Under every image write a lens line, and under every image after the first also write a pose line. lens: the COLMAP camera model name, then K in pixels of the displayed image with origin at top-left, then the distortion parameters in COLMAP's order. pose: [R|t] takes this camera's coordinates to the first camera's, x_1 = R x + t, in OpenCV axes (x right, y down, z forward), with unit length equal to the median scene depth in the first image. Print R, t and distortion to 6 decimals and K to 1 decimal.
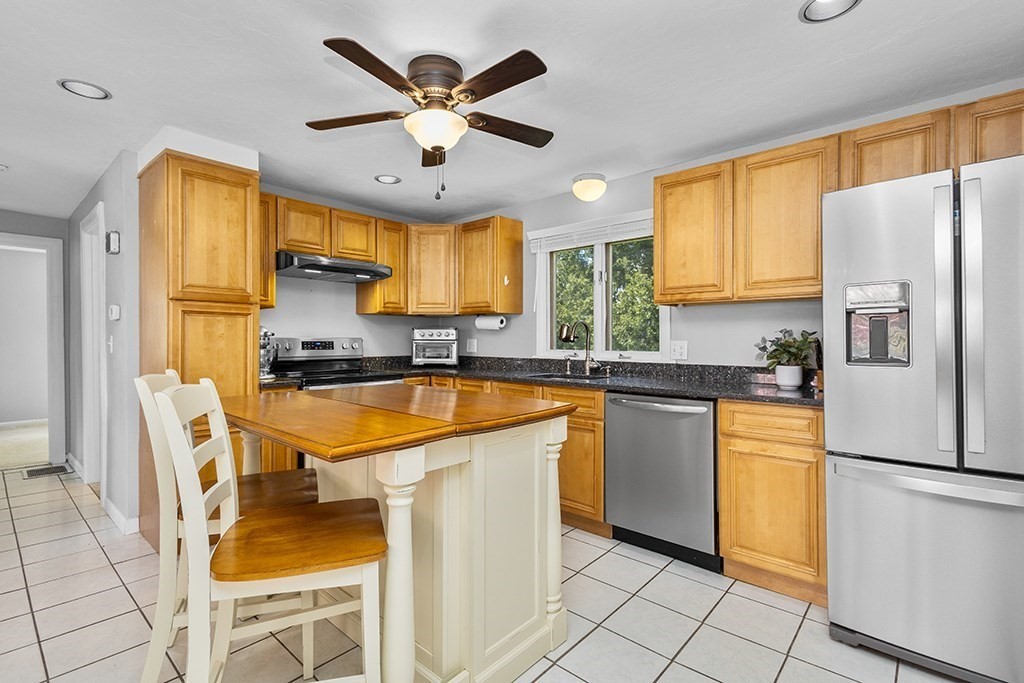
lens RADIAL K [[472.0, 0, 514.0], [0, 472.0, 340.3], [0, 0, 1]] dist [0.008343, -0.002108]
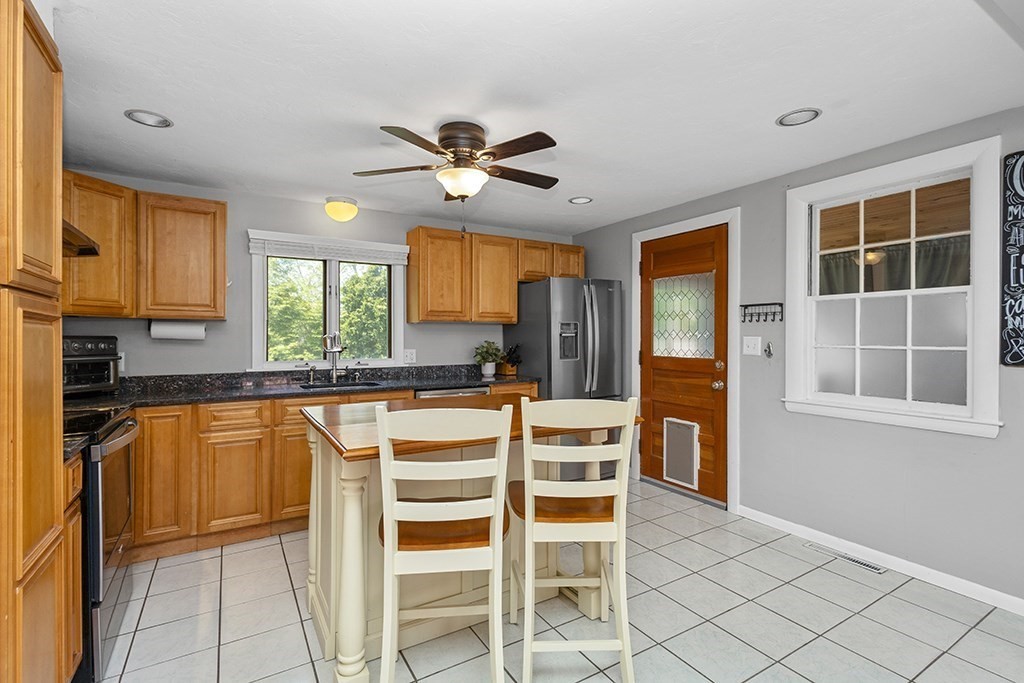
lens RADIAL K [[472.0, 0, 510.9], [0, 472.0, 339.3], [0, 0, 1]] dist [0.008343, -0.002108]
pose [[0.303290, -0.003878, 0.952890, -0.886026], [0.007279, 0.999972, 0.001753, -0.027987], [-0.952870, 0.006404, 0.303310, 0.356403]]
